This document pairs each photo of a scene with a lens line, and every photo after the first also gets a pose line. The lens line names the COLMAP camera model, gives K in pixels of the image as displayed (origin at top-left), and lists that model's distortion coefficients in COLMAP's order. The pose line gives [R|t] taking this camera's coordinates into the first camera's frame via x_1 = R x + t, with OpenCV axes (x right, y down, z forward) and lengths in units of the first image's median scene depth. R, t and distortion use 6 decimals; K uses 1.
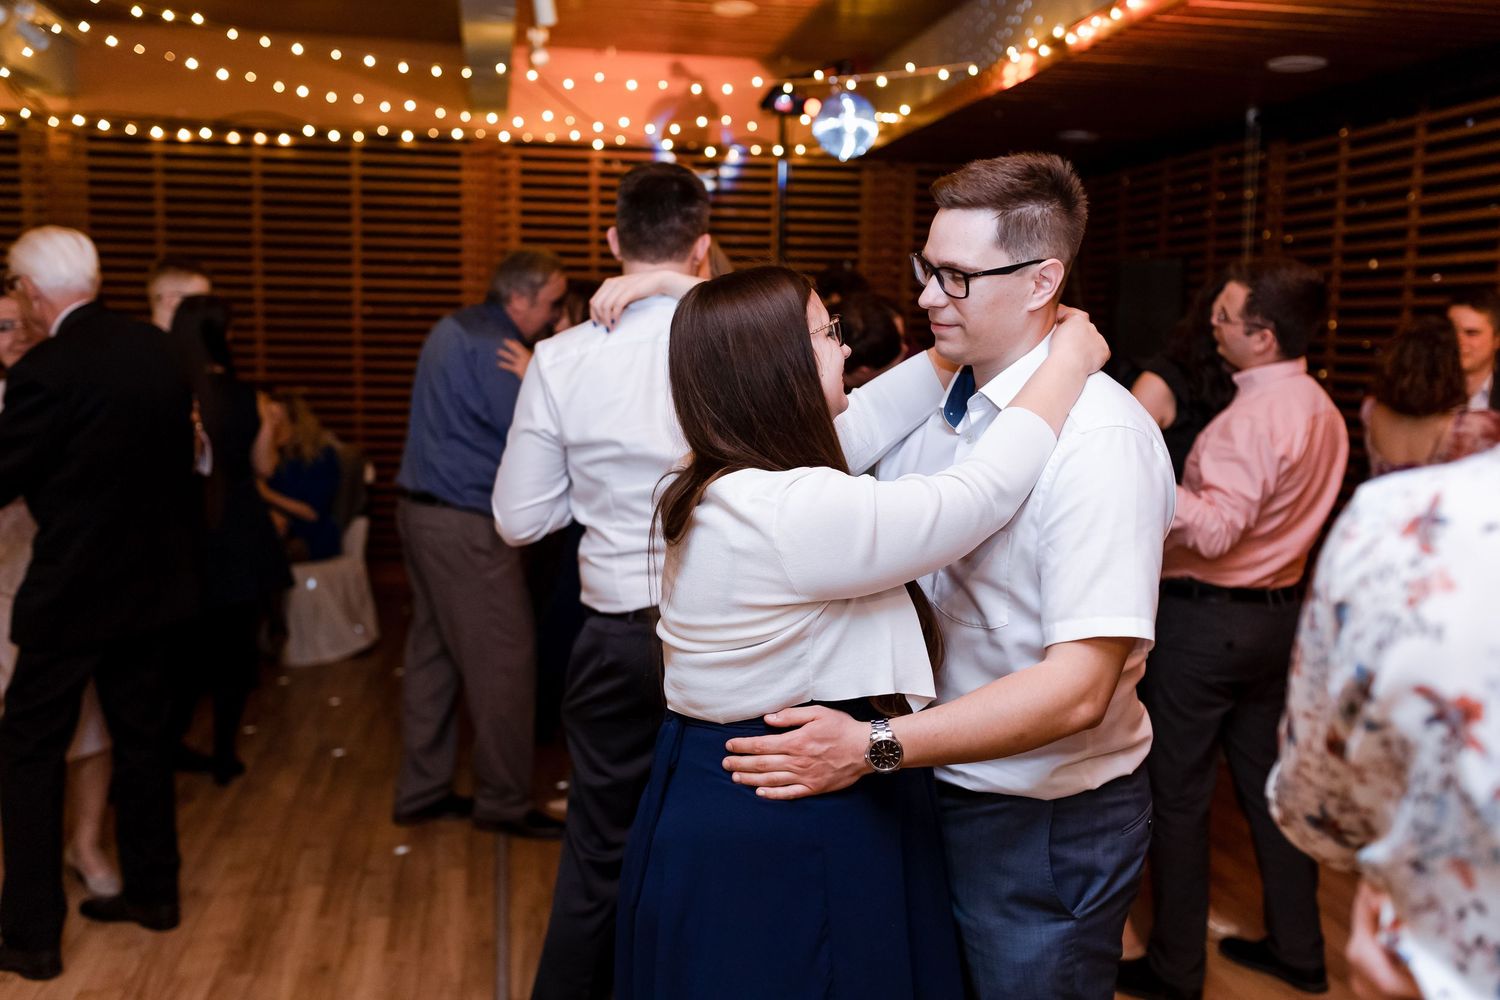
lens RADIAL K [[1427.2, 0, 754.0], [0, 1427.2, 493.0], [0, 0, 1]] dist [0.005395, 0.008565]
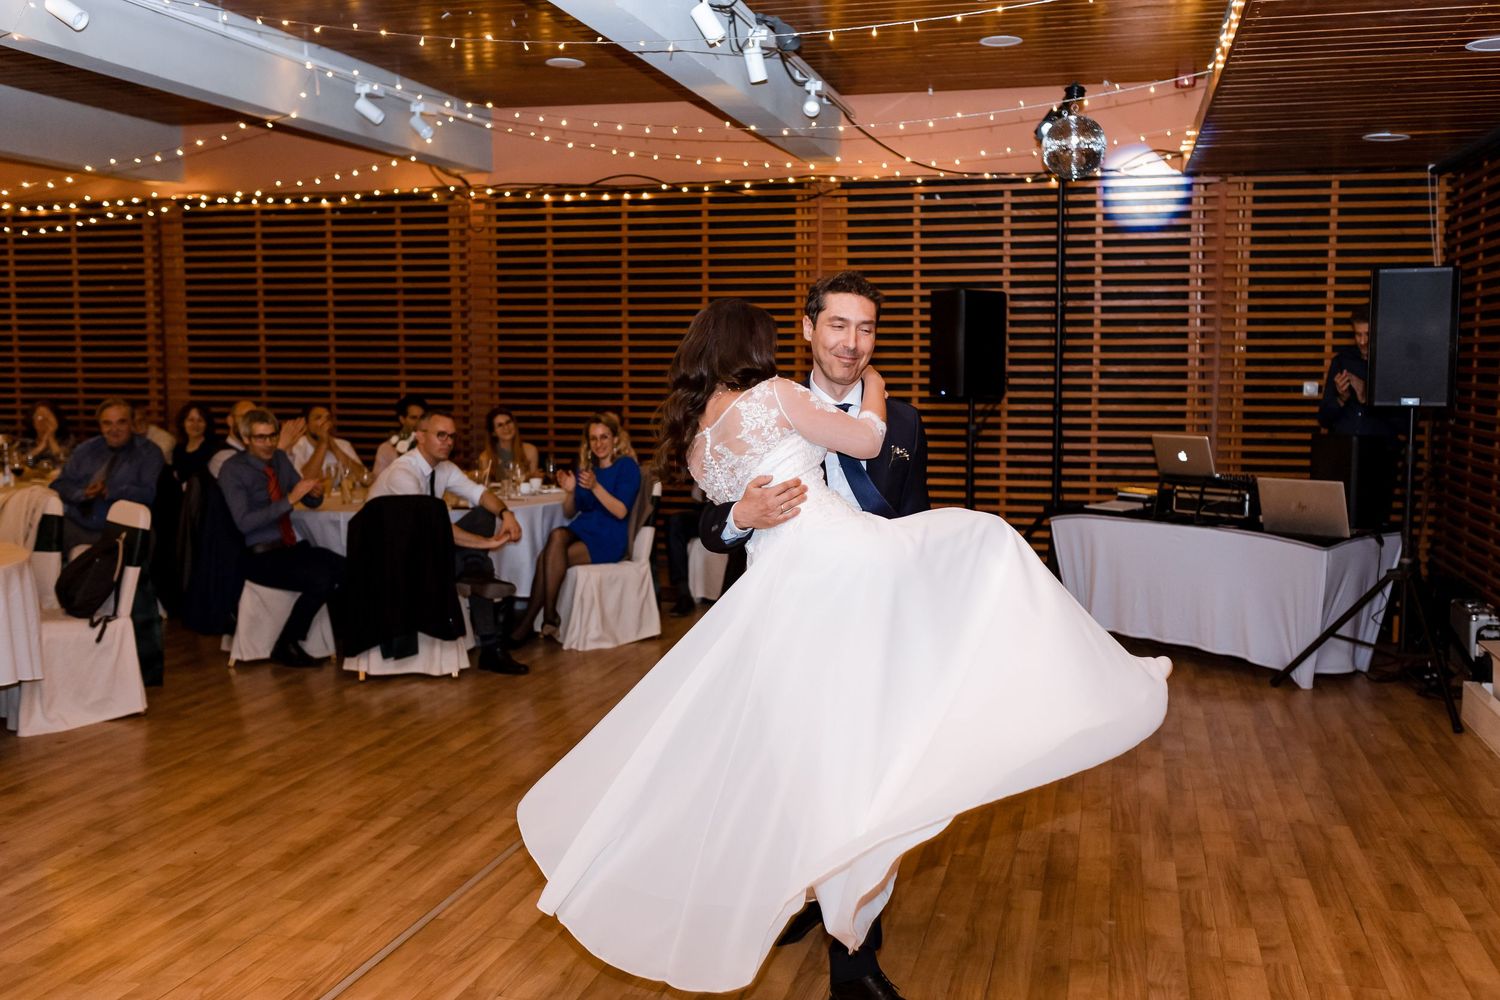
lens RADIAL K [[1427.2, 0, 754.0], [0, 1427.2, 493.0], [0, 0, 1]] dist [0.005395, 0.008565]
pose [[0.908328, 0.022052, -0.417677, 0.262204], [-0.032405, 0.999318, -0.017710, 0.007480], [0.417001, 0.029621, 0.908423, 0.012900]]
